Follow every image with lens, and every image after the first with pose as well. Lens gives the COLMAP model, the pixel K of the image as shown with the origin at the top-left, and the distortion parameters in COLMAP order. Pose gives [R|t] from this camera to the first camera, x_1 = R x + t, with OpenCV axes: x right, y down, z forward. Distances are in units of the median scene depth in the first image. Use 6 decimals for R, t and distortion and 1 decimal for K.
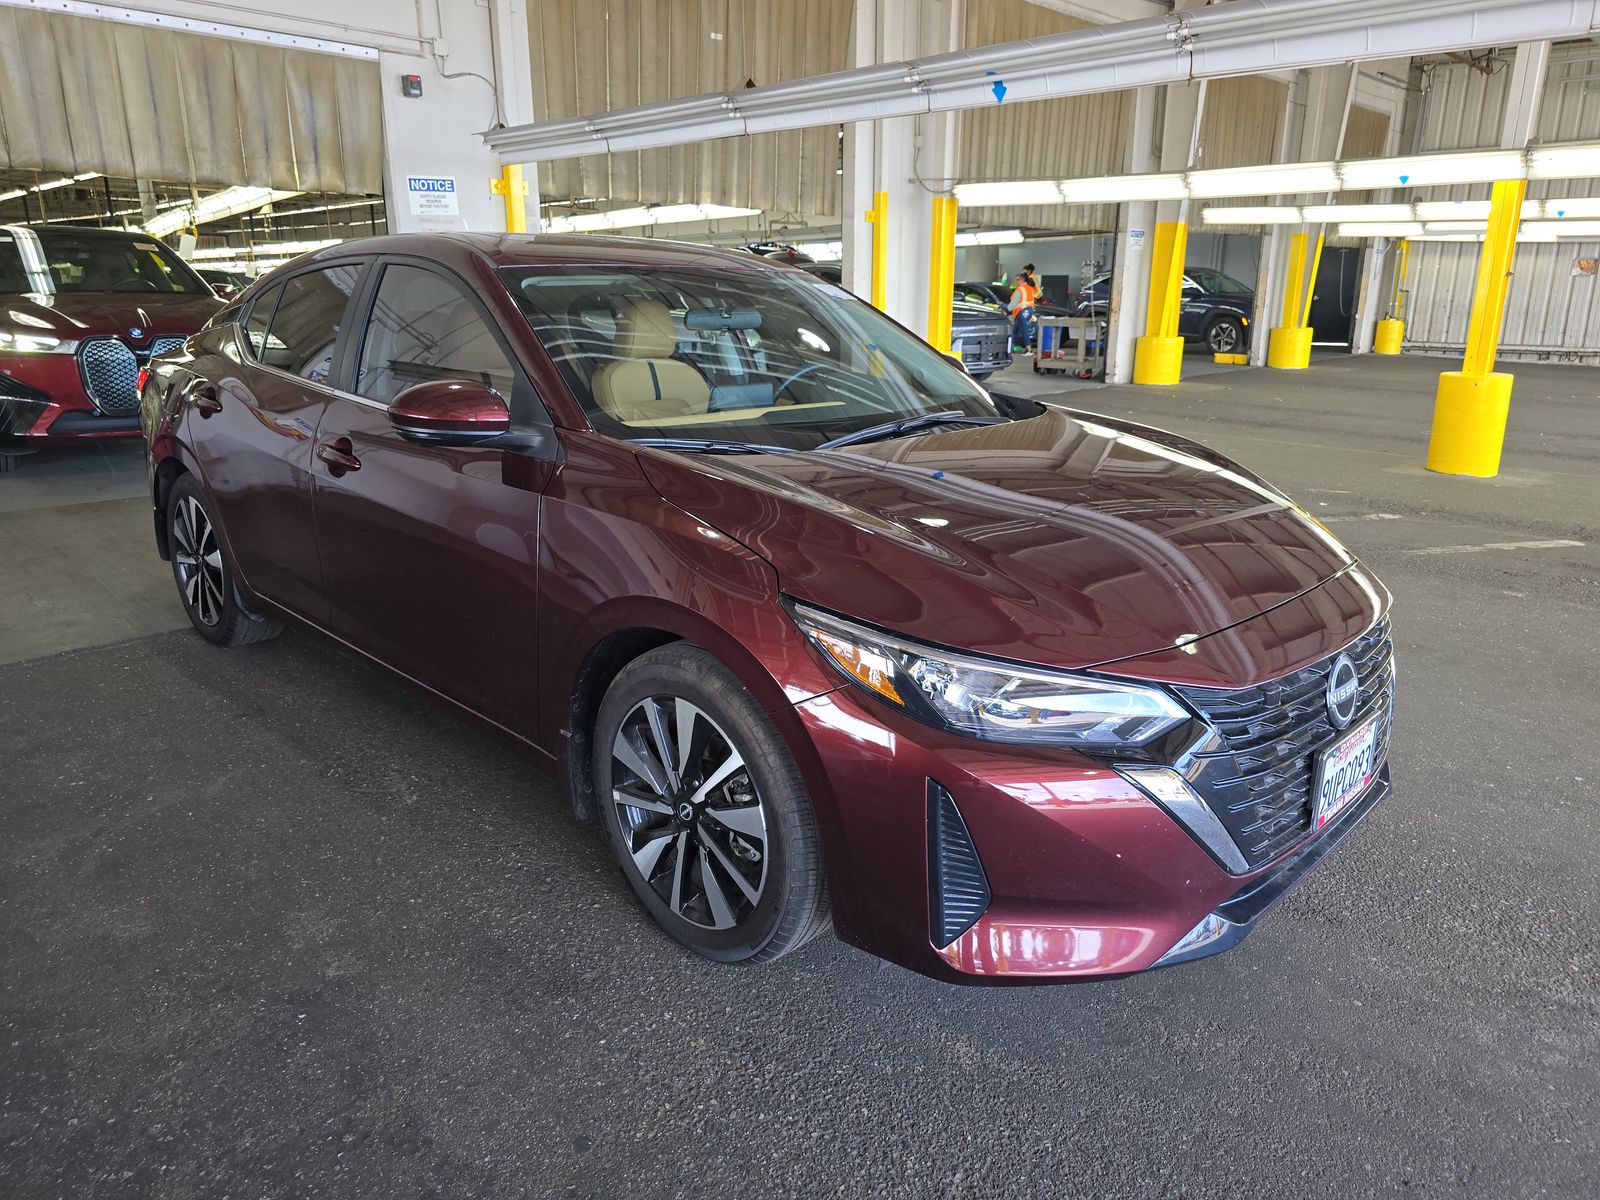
lens RADIAL K [[1086.7, 0, 801.8], [0, 1086.7, 601.7], [0, 0, 1]] dist [0.022103, -0.035328]
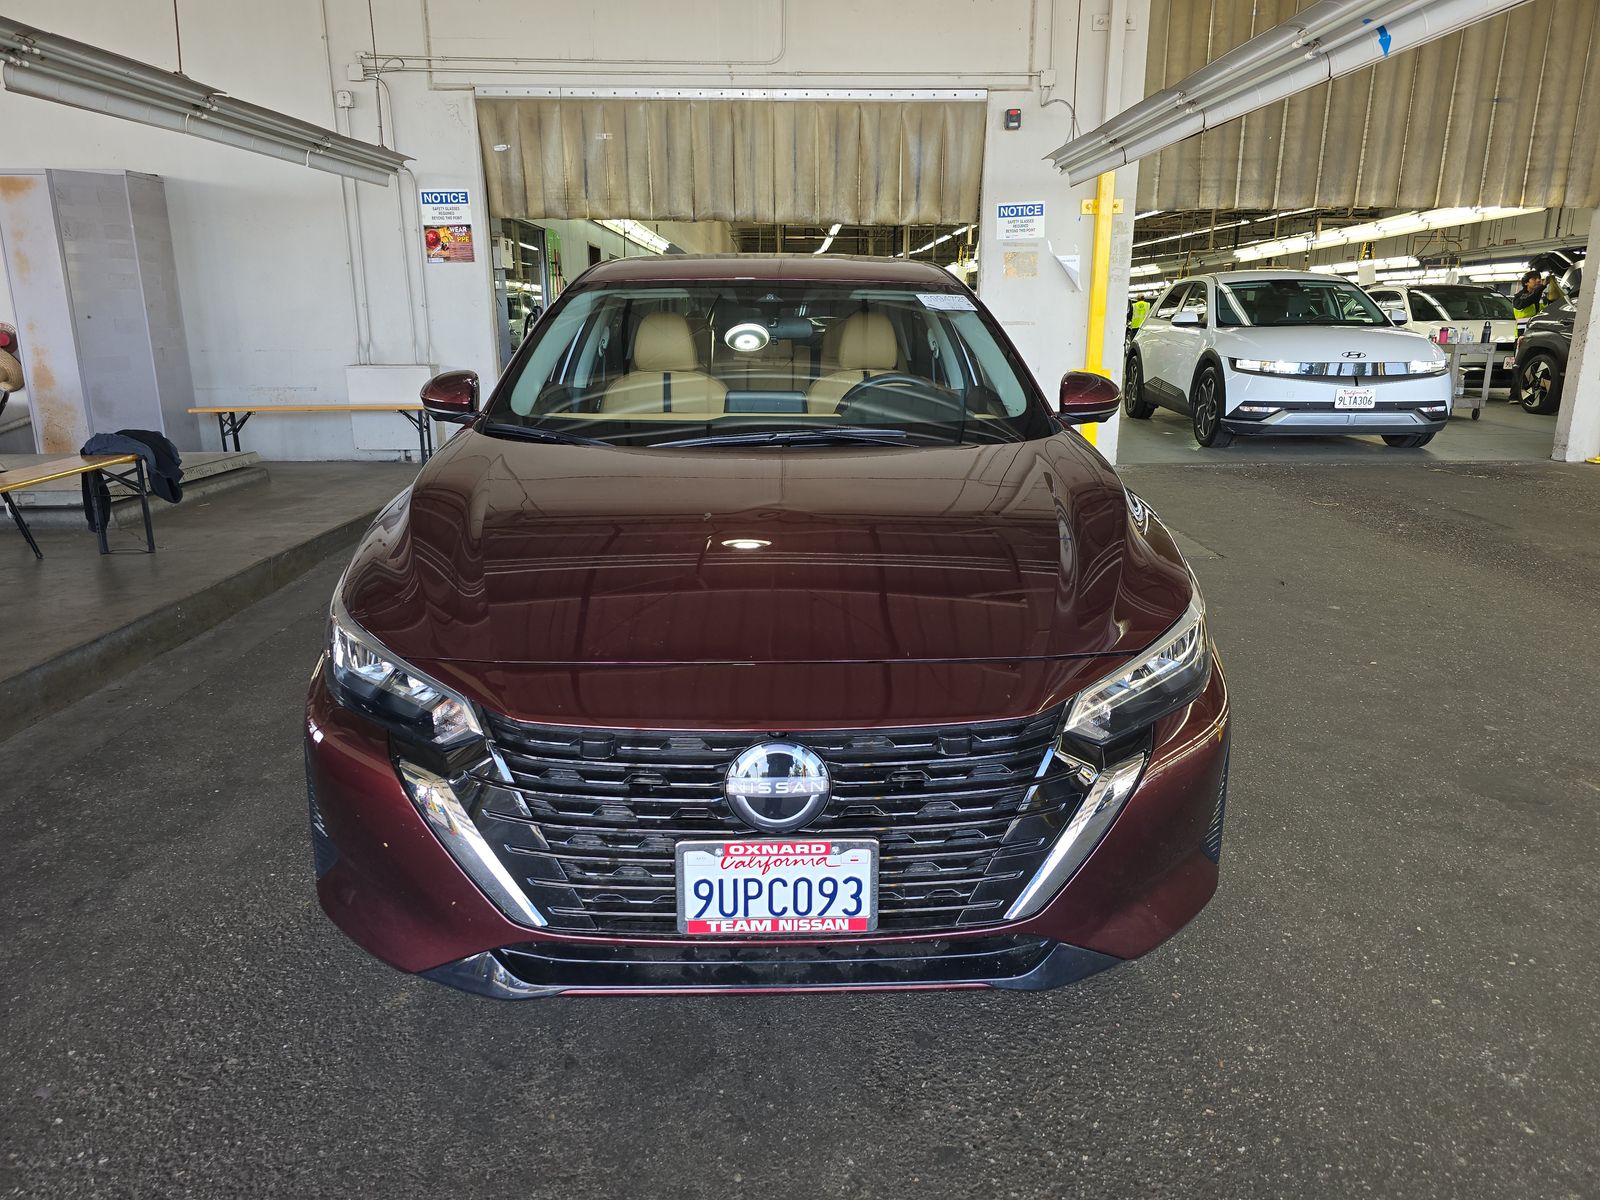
lens RADIAL K [[1086.7, 0, 801.8], [0, 1086.7, 601.7], [0, 0, 1]] dist [0.022103, -0.035328]
pose [[0.709735, 0.170385, -0.683553, 0.325778], [-0.183837, 0.981485, 0.053771, -0.030667], [0.680059, 0.087499, 0.727917, 0.131986]]
